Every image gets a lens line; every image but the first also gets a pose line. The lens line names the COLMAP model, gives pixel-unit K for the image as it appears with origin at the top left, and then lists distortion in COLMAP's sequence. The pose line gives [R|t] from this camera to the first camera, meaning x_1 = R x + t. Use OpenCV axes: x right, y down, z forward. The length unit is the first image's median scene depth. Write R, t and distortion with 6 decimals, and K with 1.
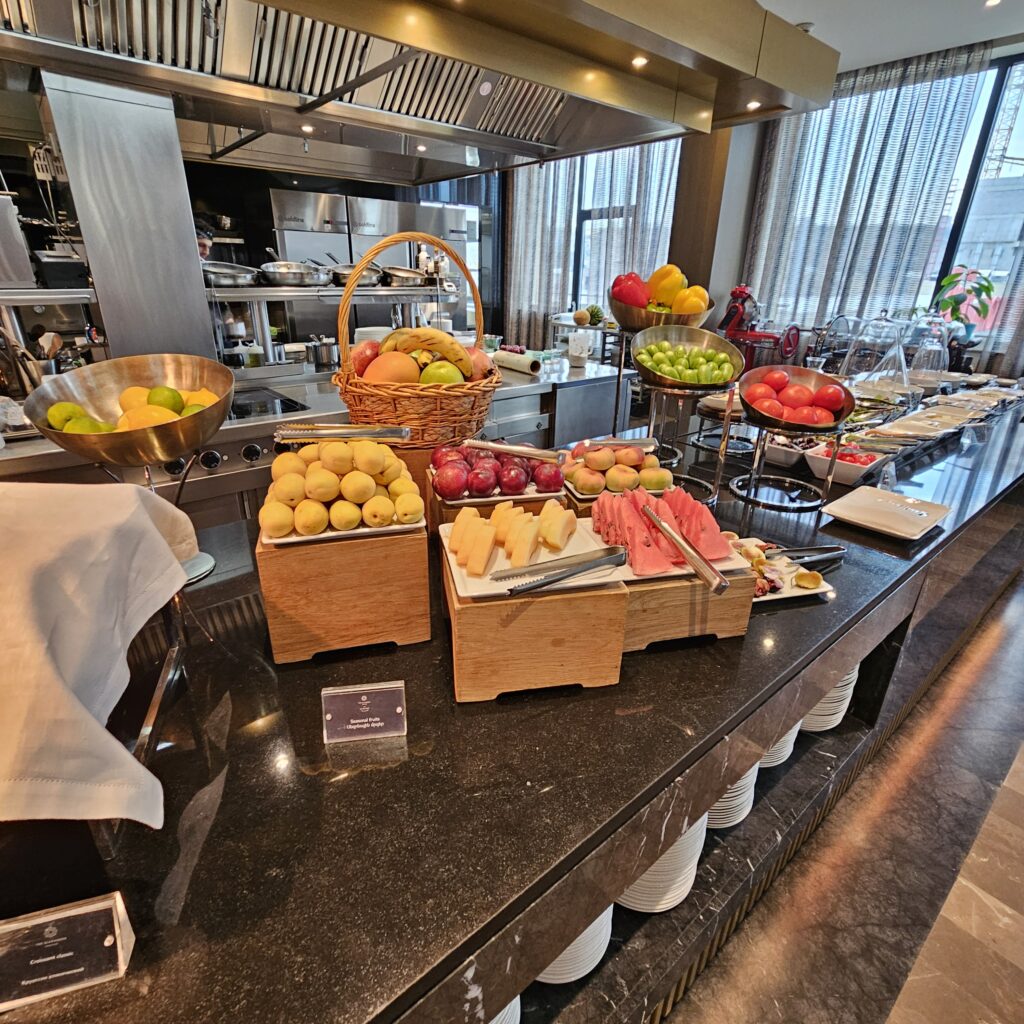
lens RADIAL K [[558.8, 0, 512.0], [0, 558.8, 512.0], [0, 0, 1]] dist [-0.005558, -0.000859]
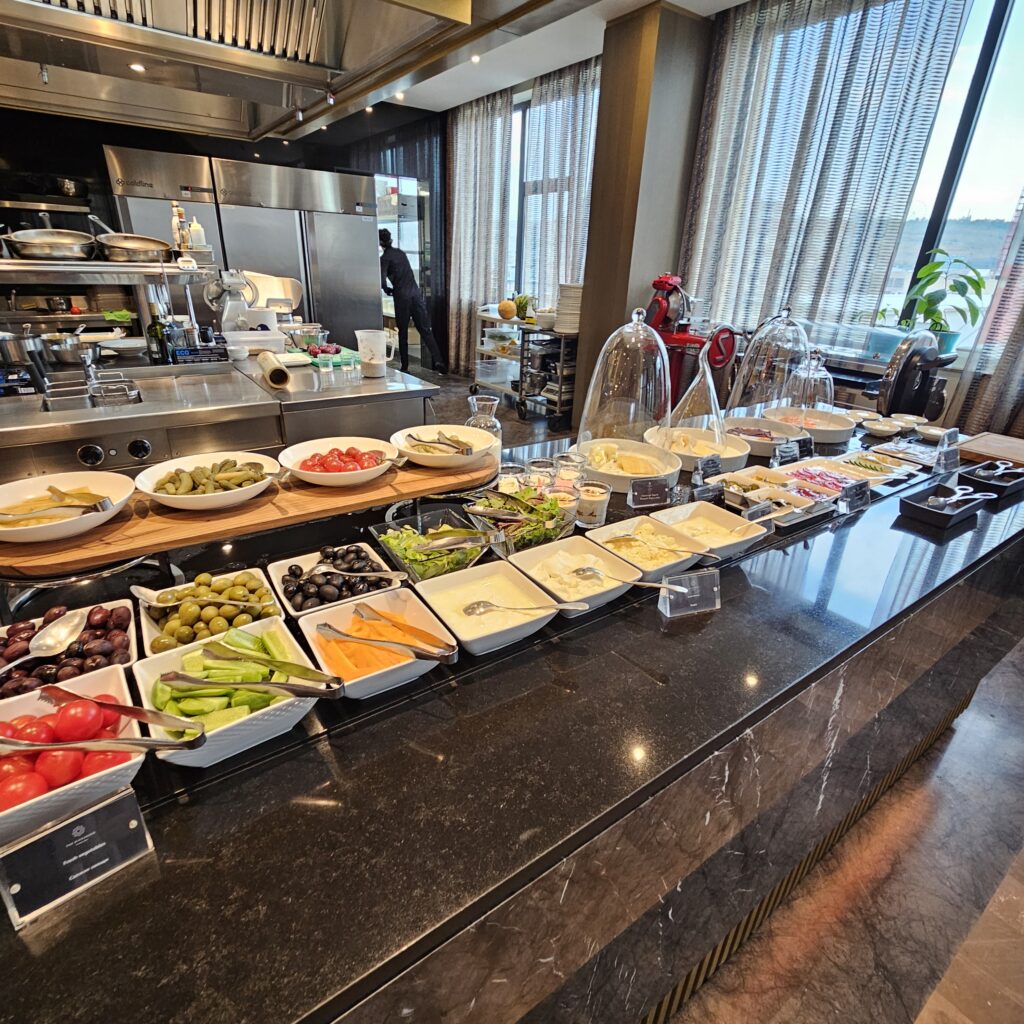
lens RADIAL K [[552.4, 0, 513.3], [0, 552.4, 515.1], [0, 0, 1]] dist [0.003297, 0.000165]
pose [[0.996359, 0.052719, -0.066997, 0.268701], [-0.051011, 0.998334, 0.026947, -0.076154], [0.068306, -0.023432, 0.997389, 0.196321]]
